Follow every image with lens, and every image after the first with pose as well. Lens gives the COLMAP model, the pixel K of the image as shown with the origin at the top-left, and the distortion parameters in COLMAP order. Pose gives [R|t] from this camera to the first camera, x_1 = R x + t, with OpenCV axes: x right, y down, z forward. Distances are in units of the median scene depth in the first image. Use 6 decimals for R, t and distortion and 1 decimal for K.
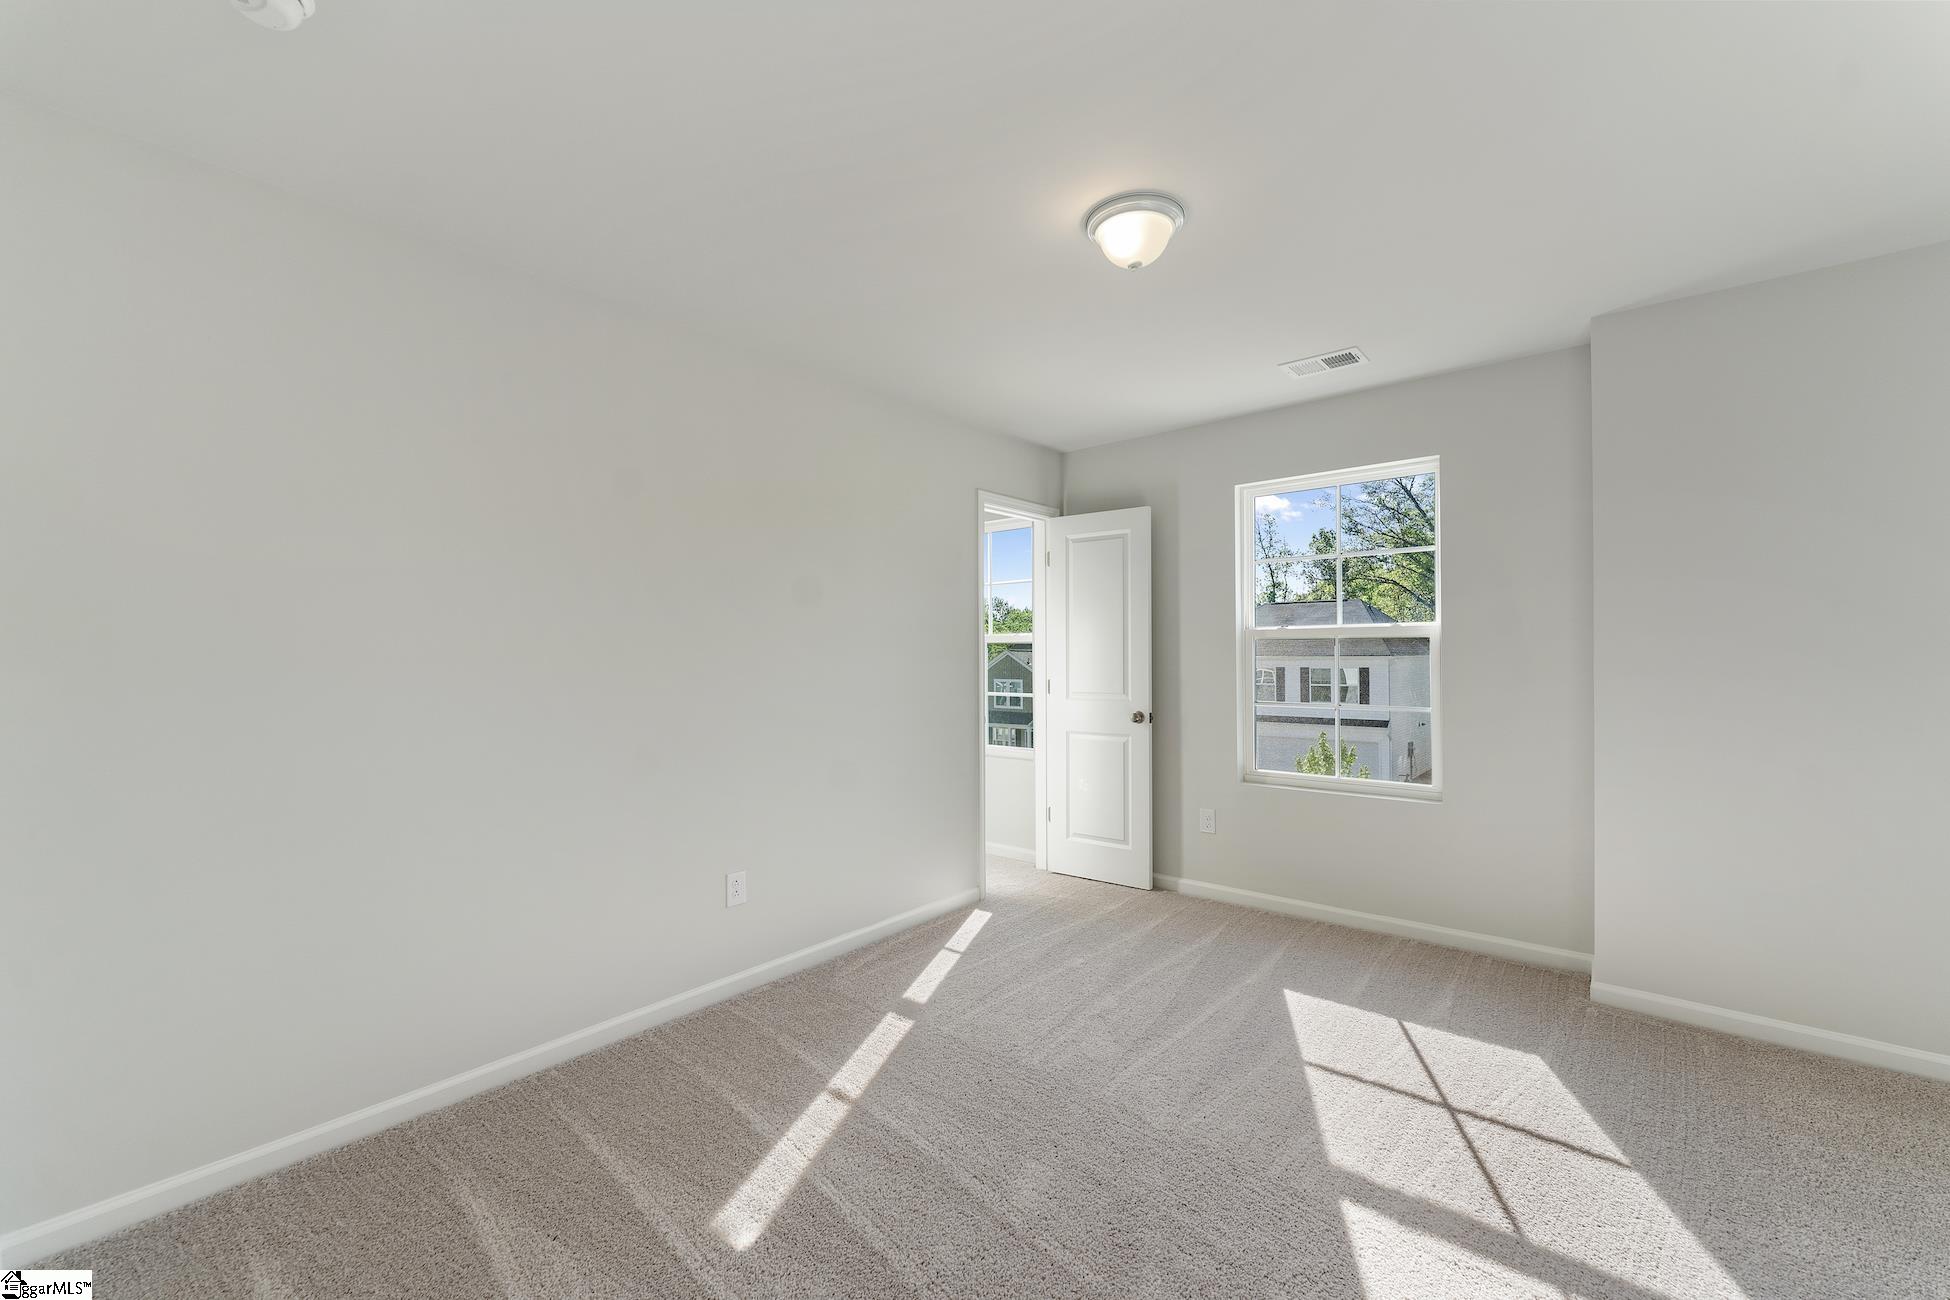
lens RADIAL K [[801.1, 0, 976.2], [0, 801.1, 660.8], [0, 0, 1]] dist [-0.000581, 0.000001]
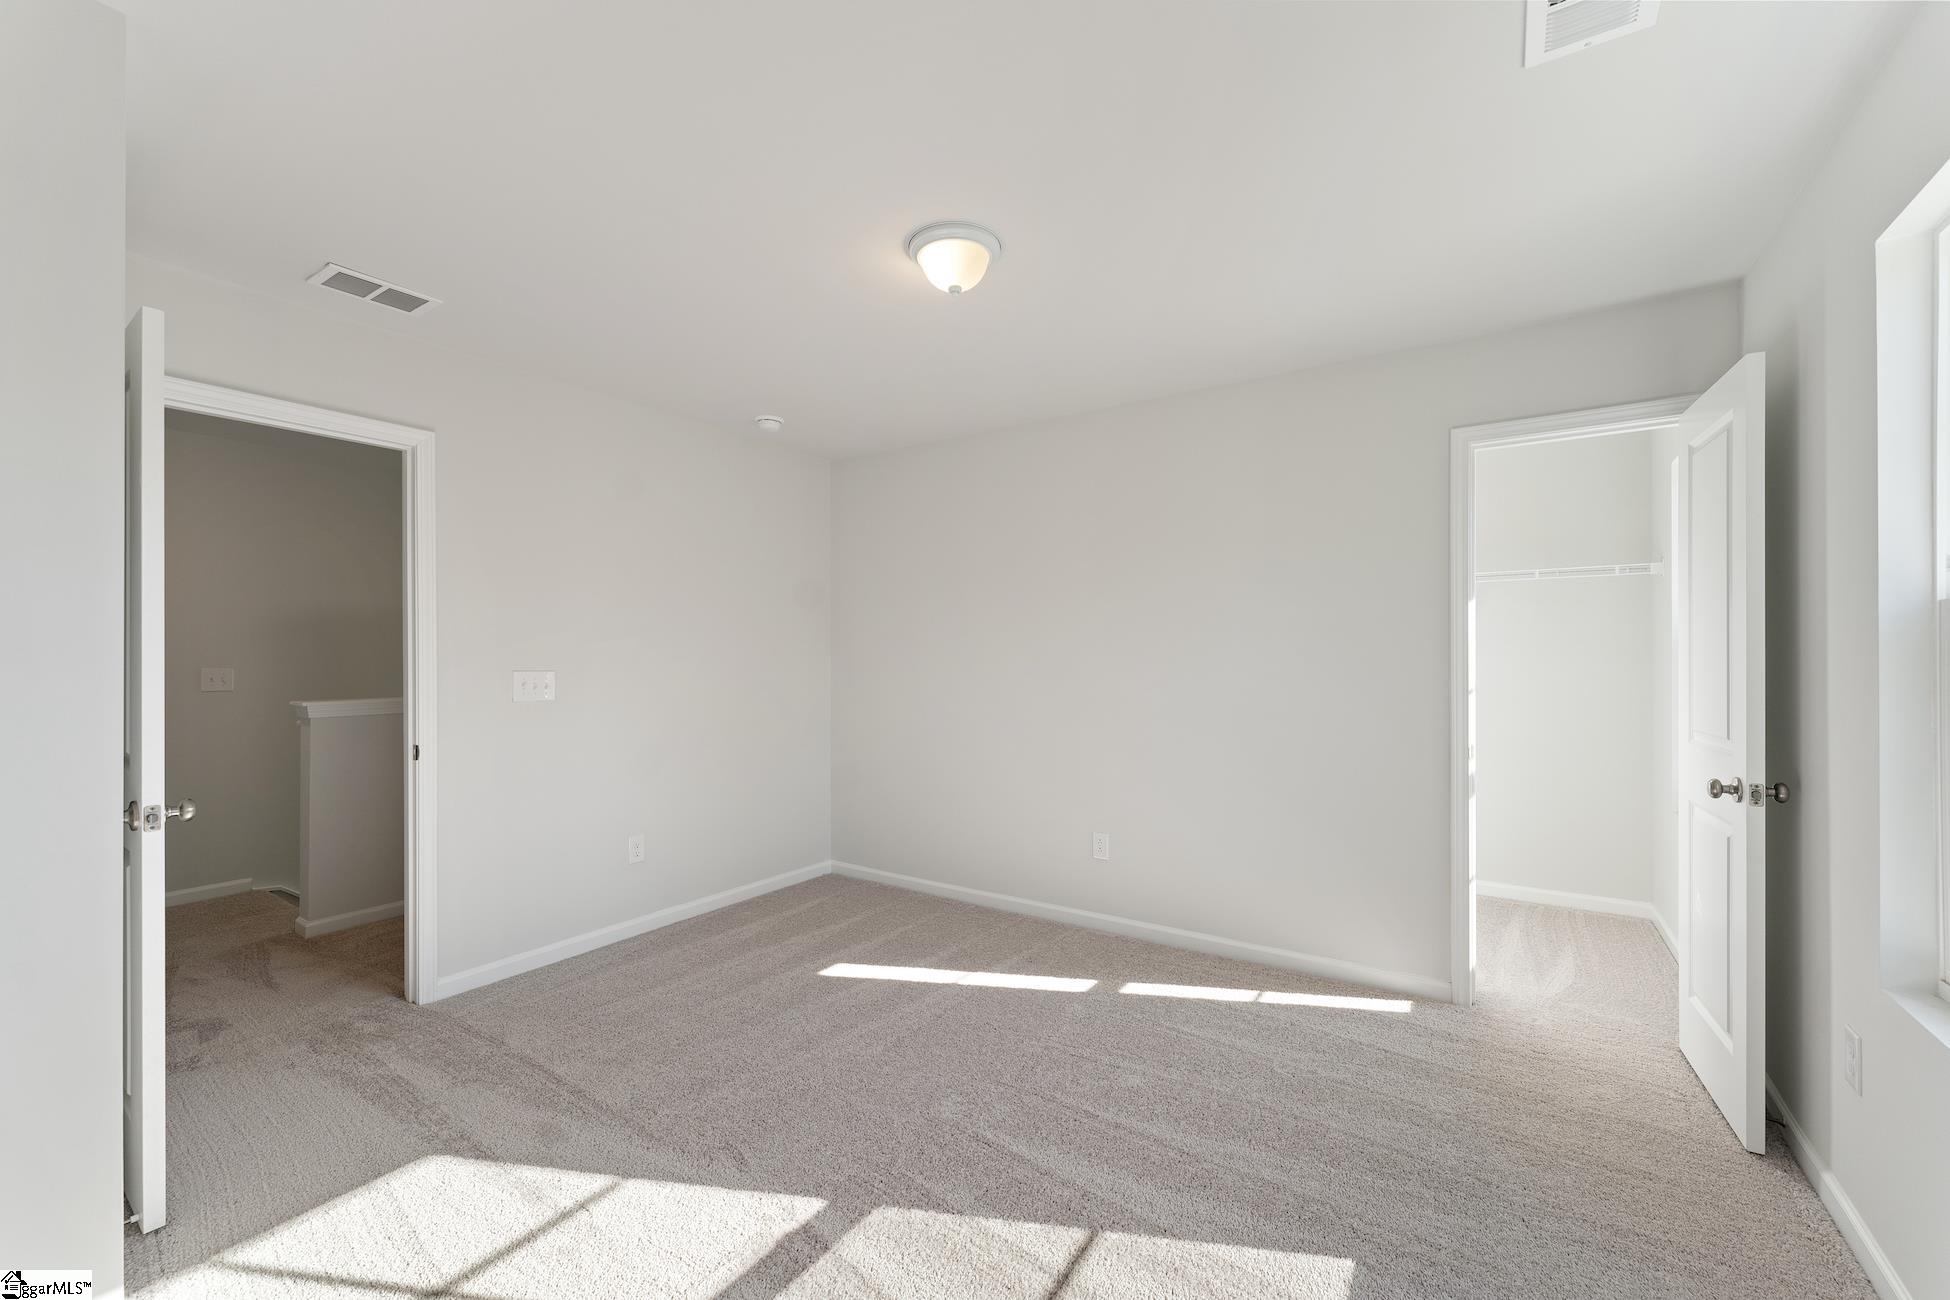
lens RADIAL K [[801.1, 0, 976.2], [0, 801.1, 660.8], [0, 0, 1]] dist [-0.000581, 0.000001]
pose [[0.070757, 0.001112, -0.997493, 0.961878], [-0.006610, 0.999978, 0.000646, -0.007824], [0.997472, 0.006547, 0.070762, 0.723786]]
